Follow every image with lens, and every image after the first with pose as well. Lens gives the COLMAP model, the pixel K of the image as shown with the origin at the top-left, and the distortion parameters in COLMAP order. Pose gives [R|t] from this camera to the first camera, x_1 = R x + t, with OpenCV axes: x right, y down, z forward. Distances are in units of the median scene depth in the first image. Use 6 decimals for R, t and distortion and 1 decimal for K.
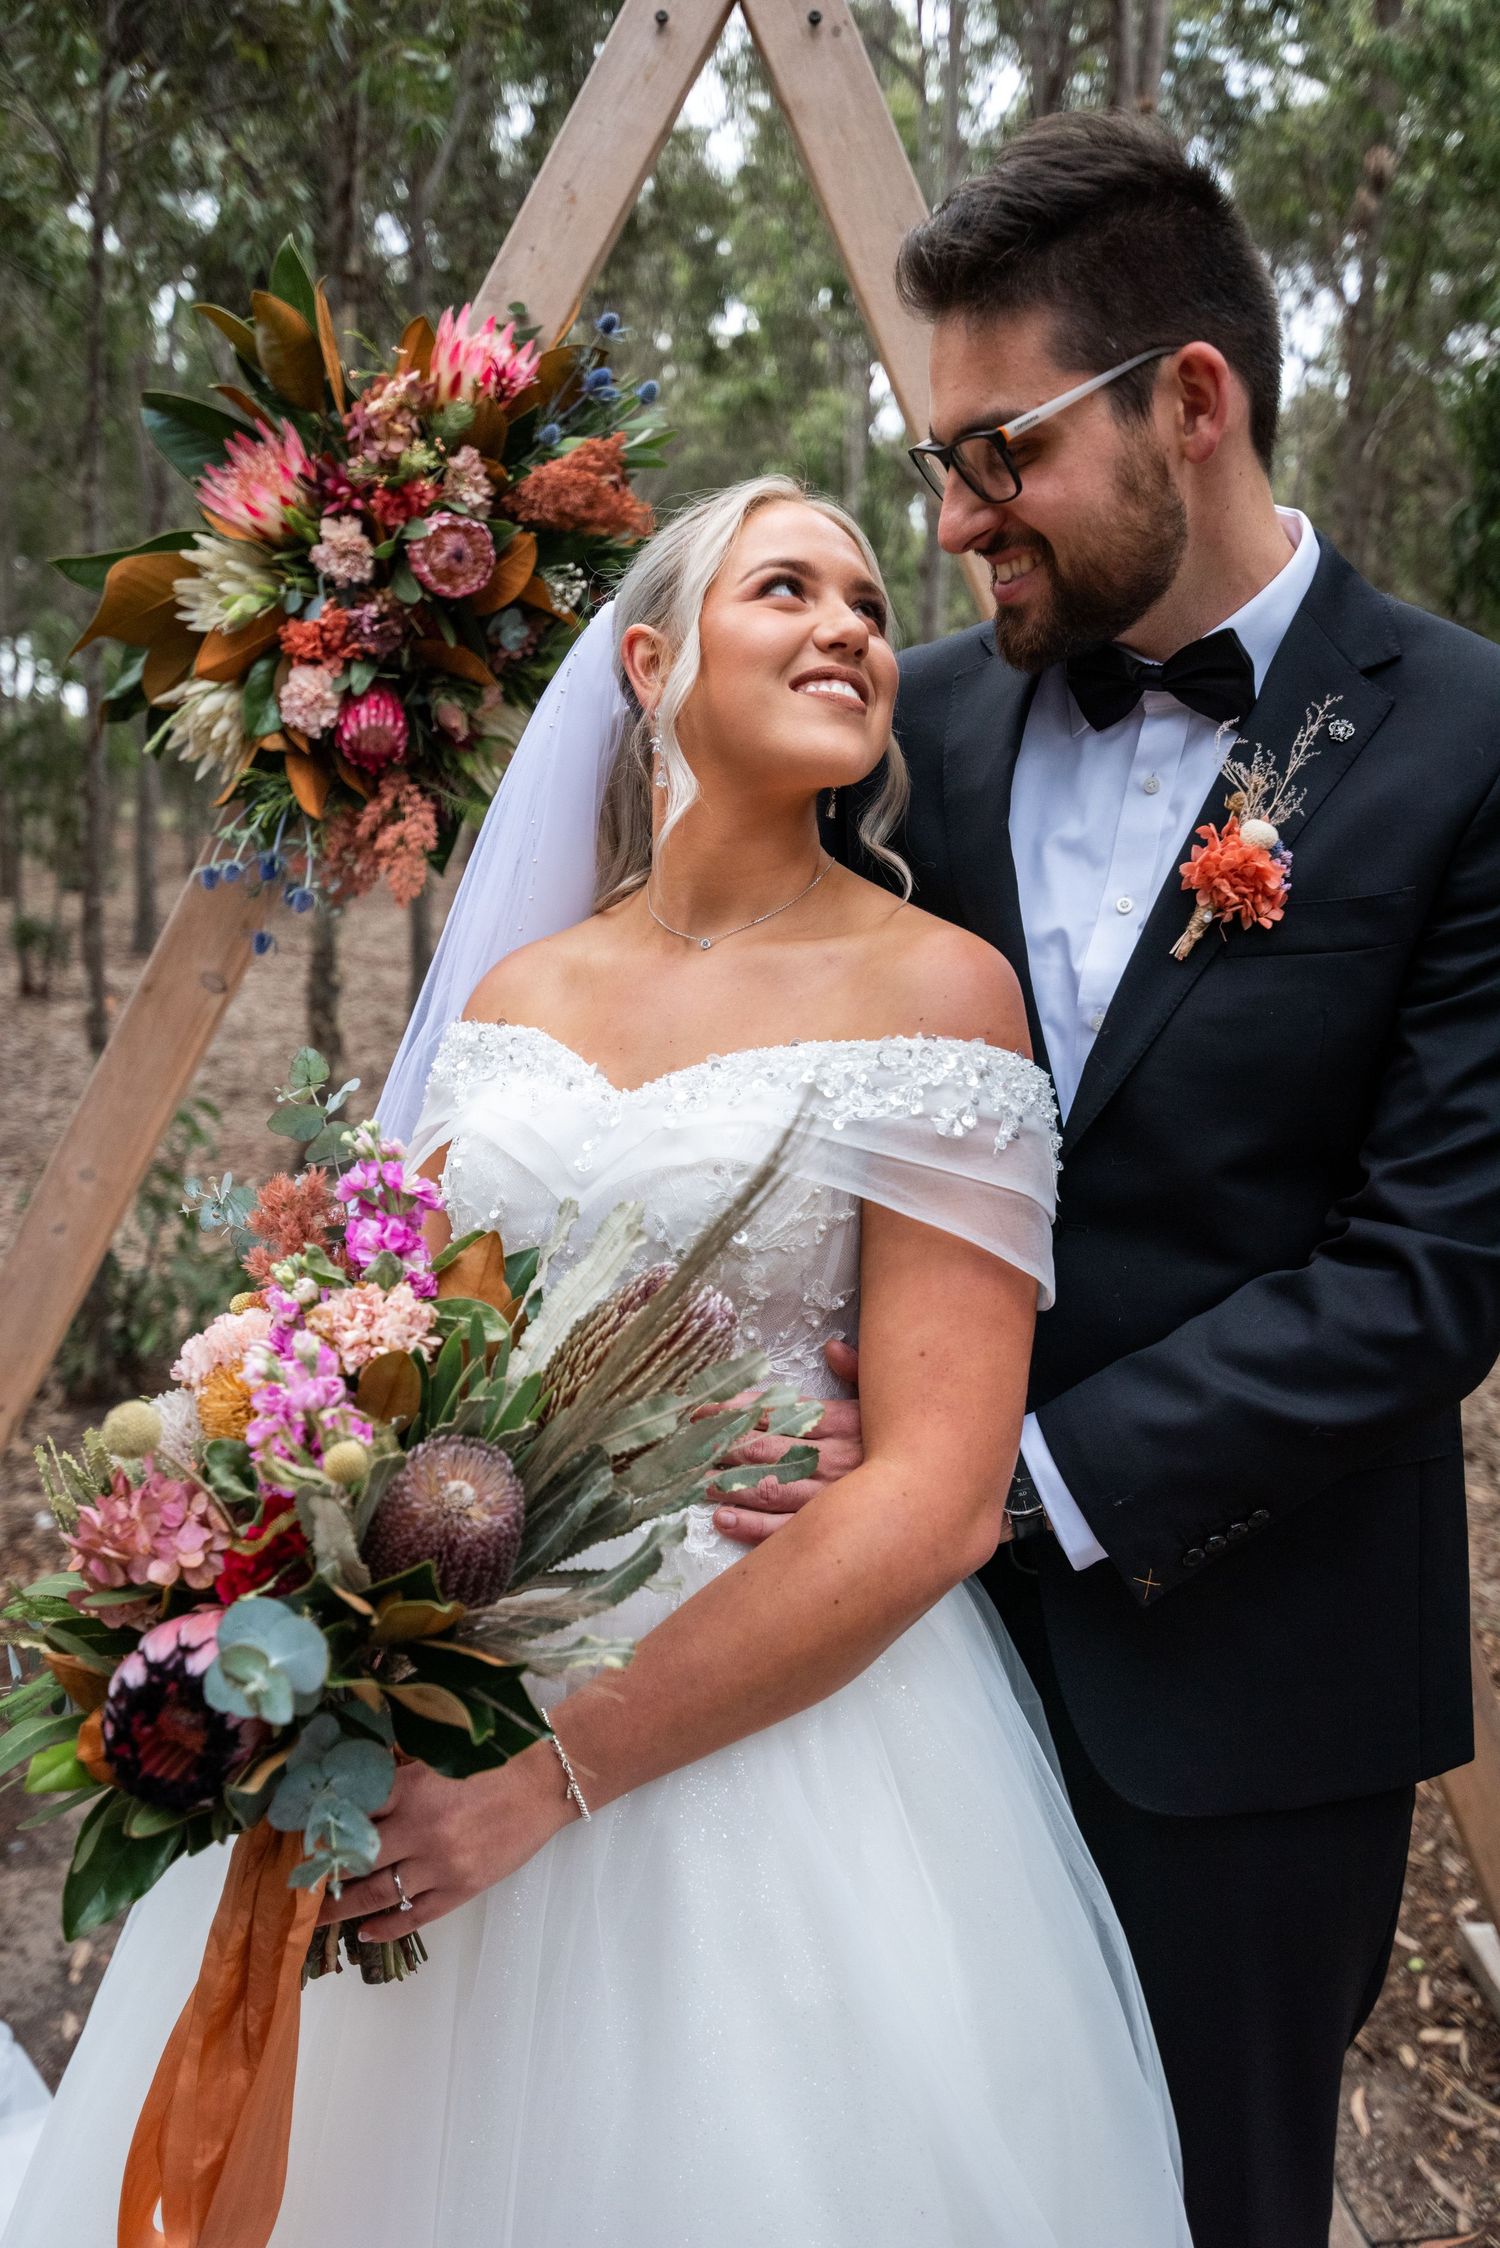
lens RADIAL K [[1848.9, 0, 750.0], [0, 1848.9, 1124.0], [0, 0, 1]] dist [-0.001724, -0.000047]
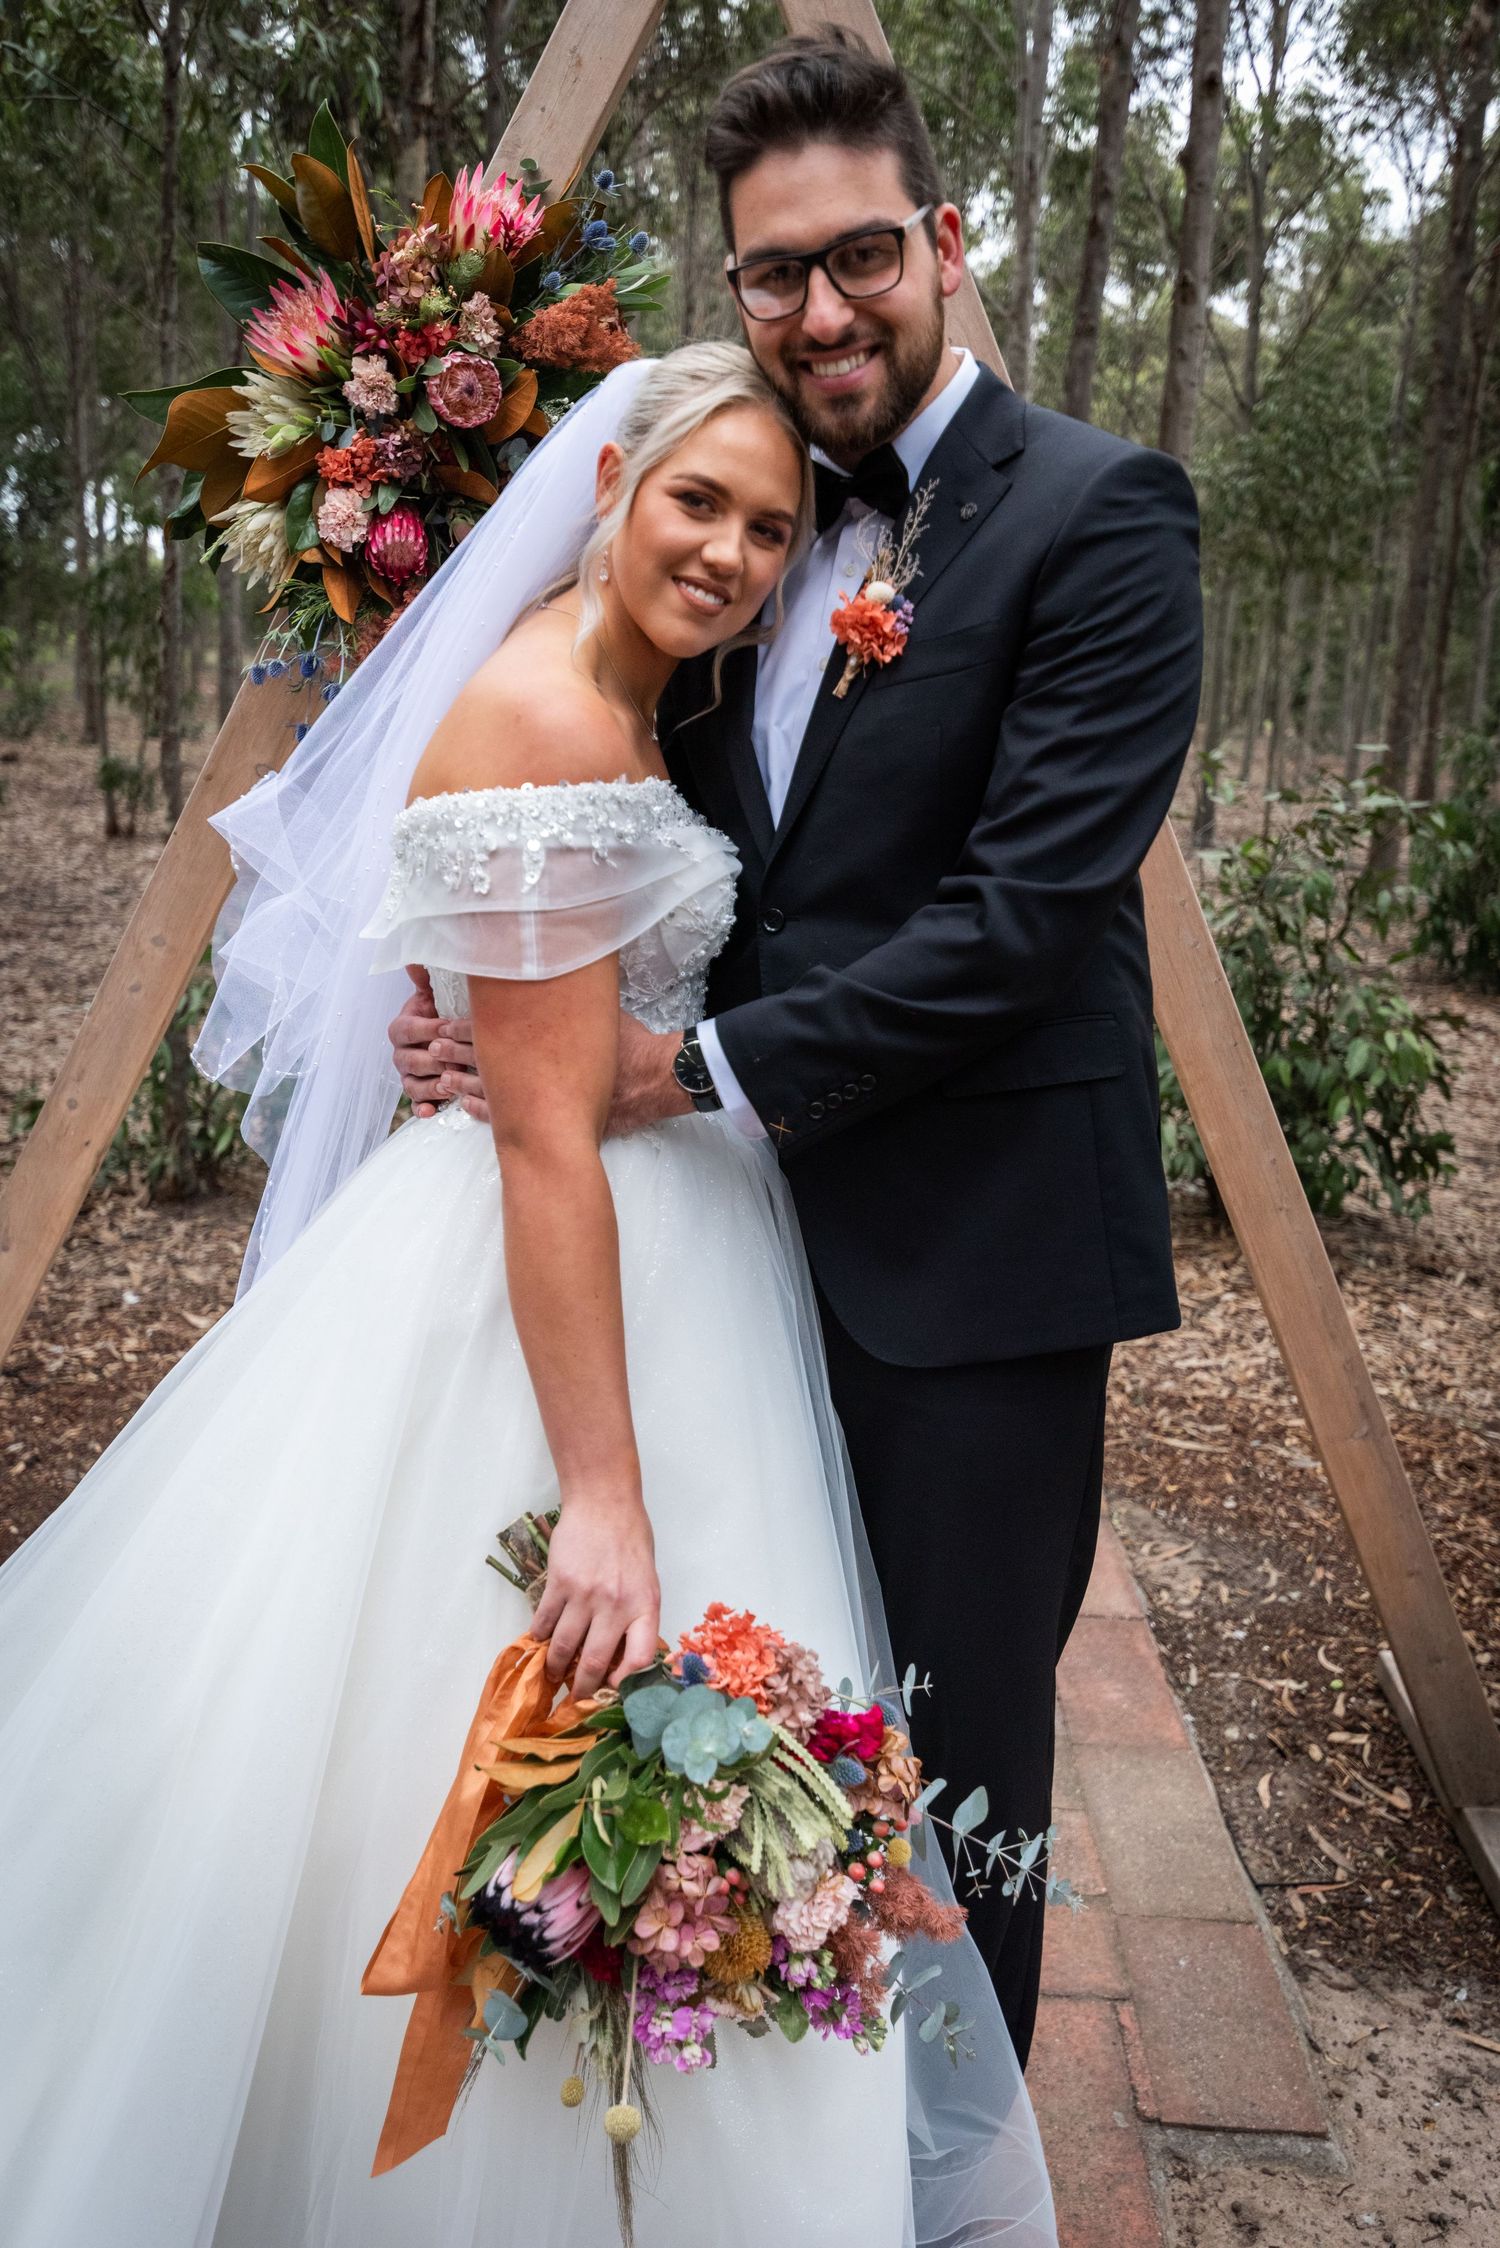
lens RADIAL K [[1864.8, 0, 750.0], [0, 1864.8, 1124.0], [0, 0, 1]] dist [-0.000889, 0.000308]
pose [[0.998820, 0.018623, -0.044844, 0.074101], [-0.015272, 0.997146, 0.073938, 0.056890], [0.046093, -0.073166, 0.996254, -0.173725]]
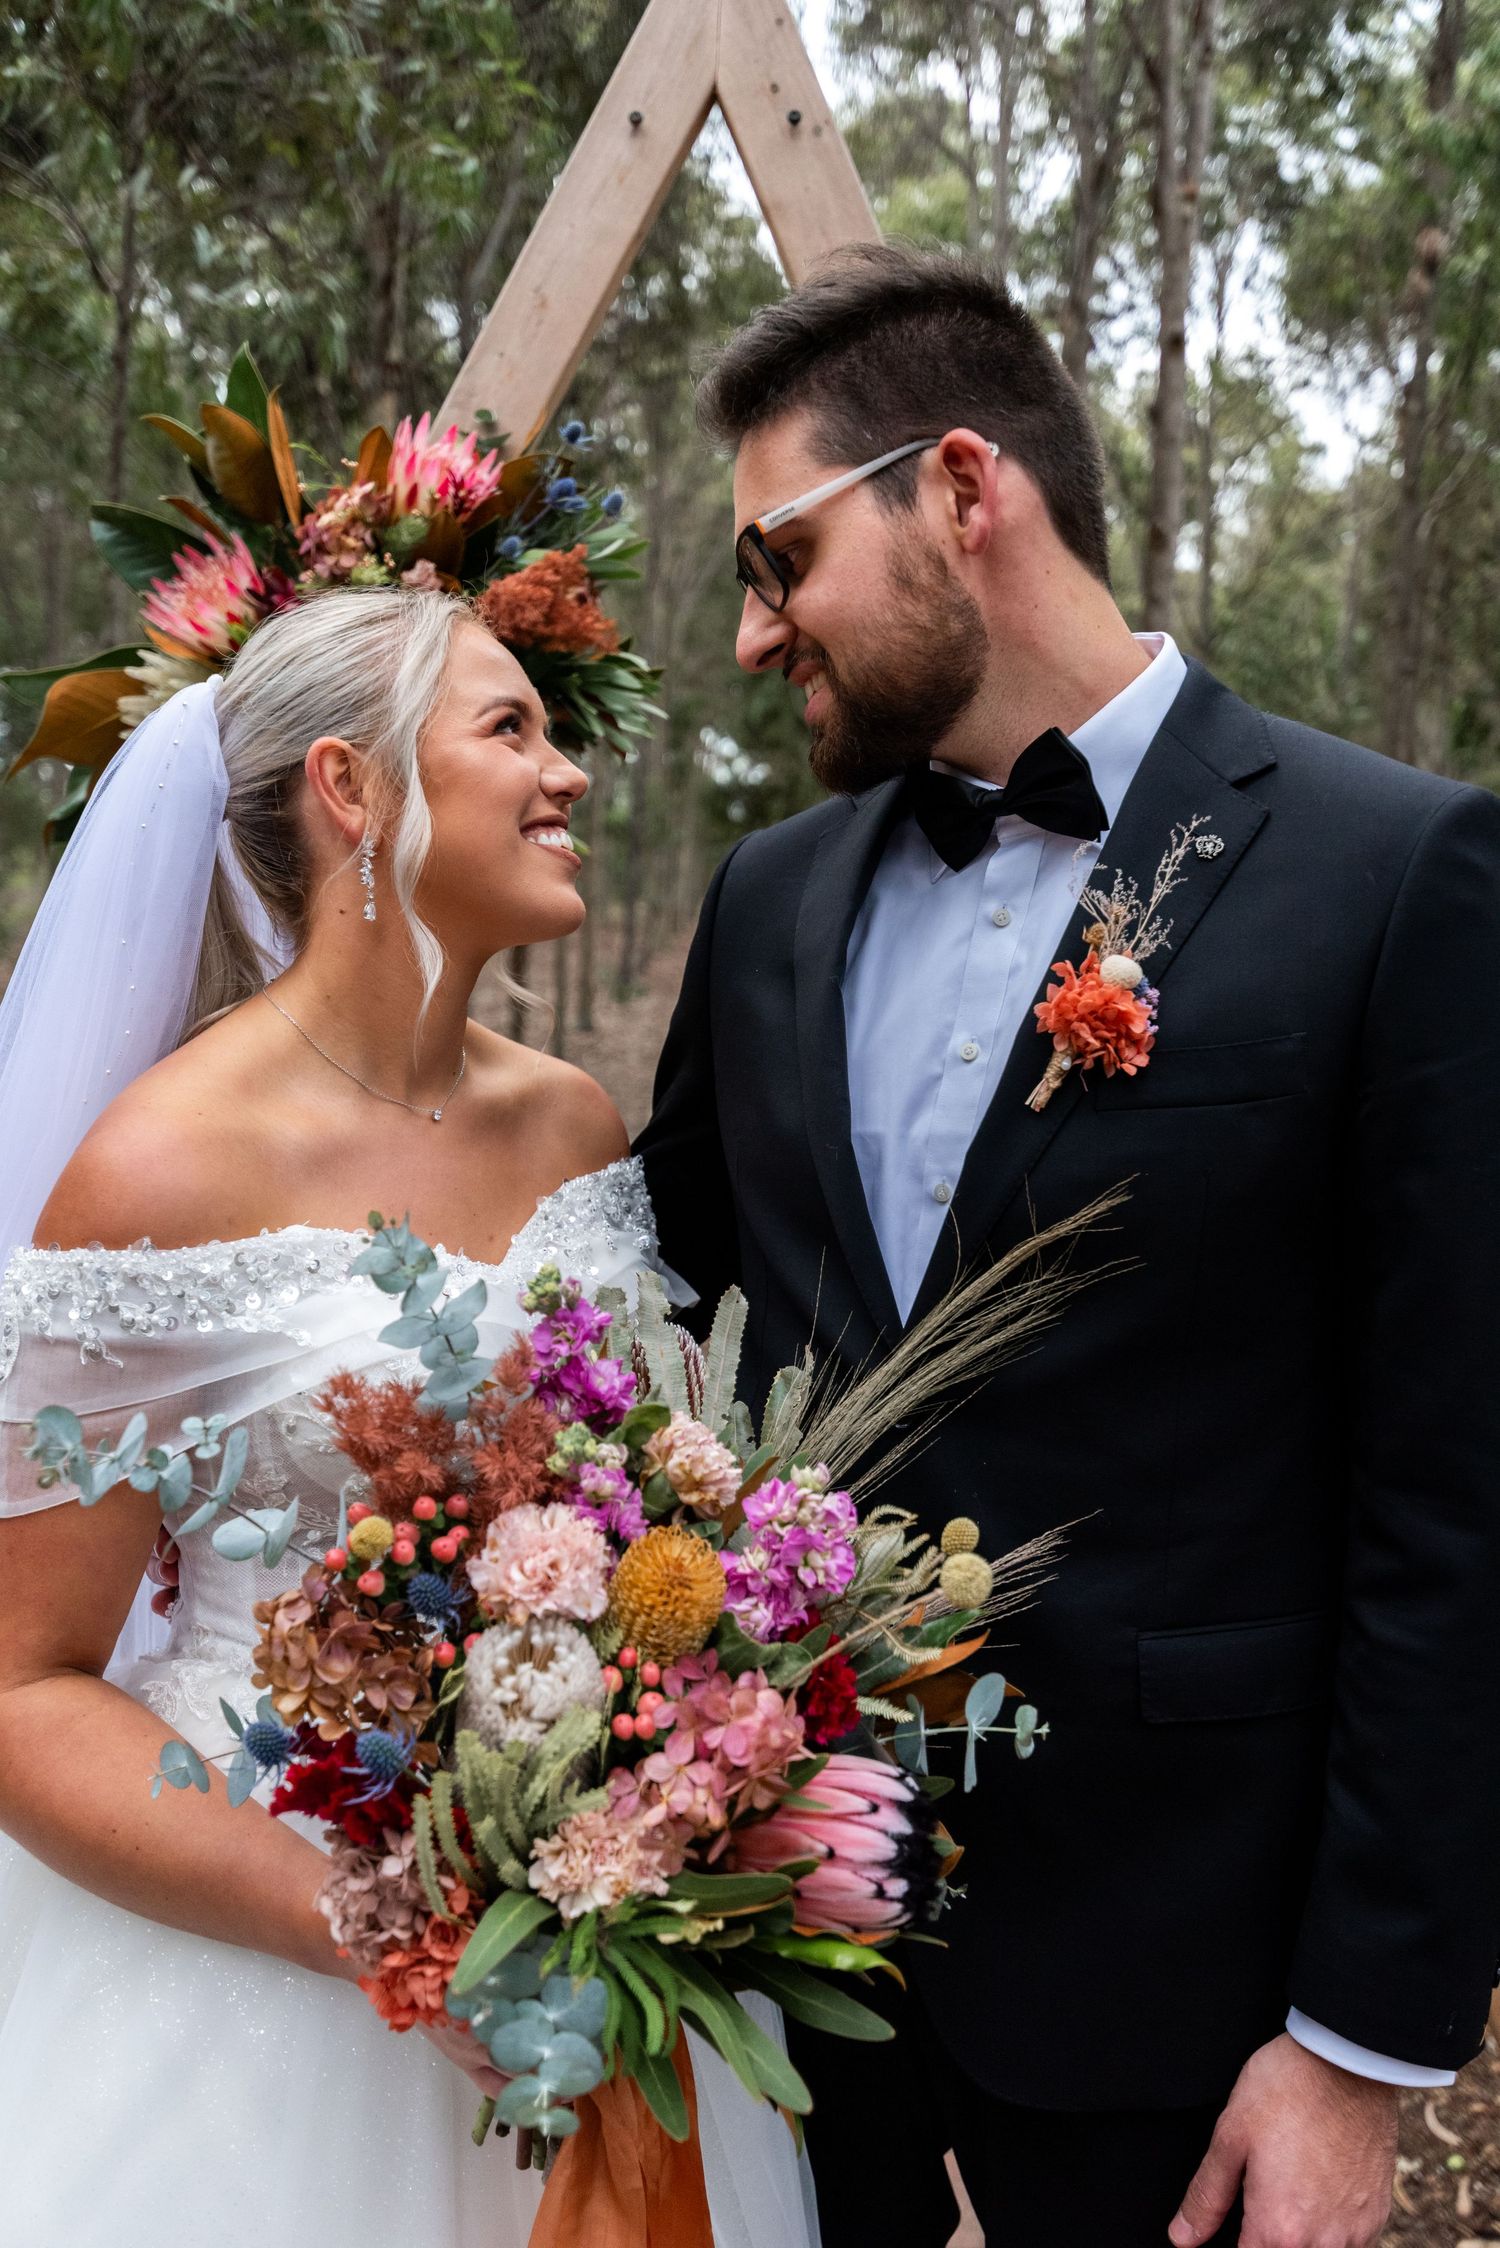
lens RADIAL K [[1864.8, 0, 750.0], [0, 1864.8, 1124.0], [0, 0, 1]] dist [-0.000889, 0.000308]
pose [[0.999581, 0.006428, -0.028239, 0.044582], [-0.007557, 0.999169, -0.040047, -0.037569], [0.027958, 0.040244, 0.998799, 0.053000]]
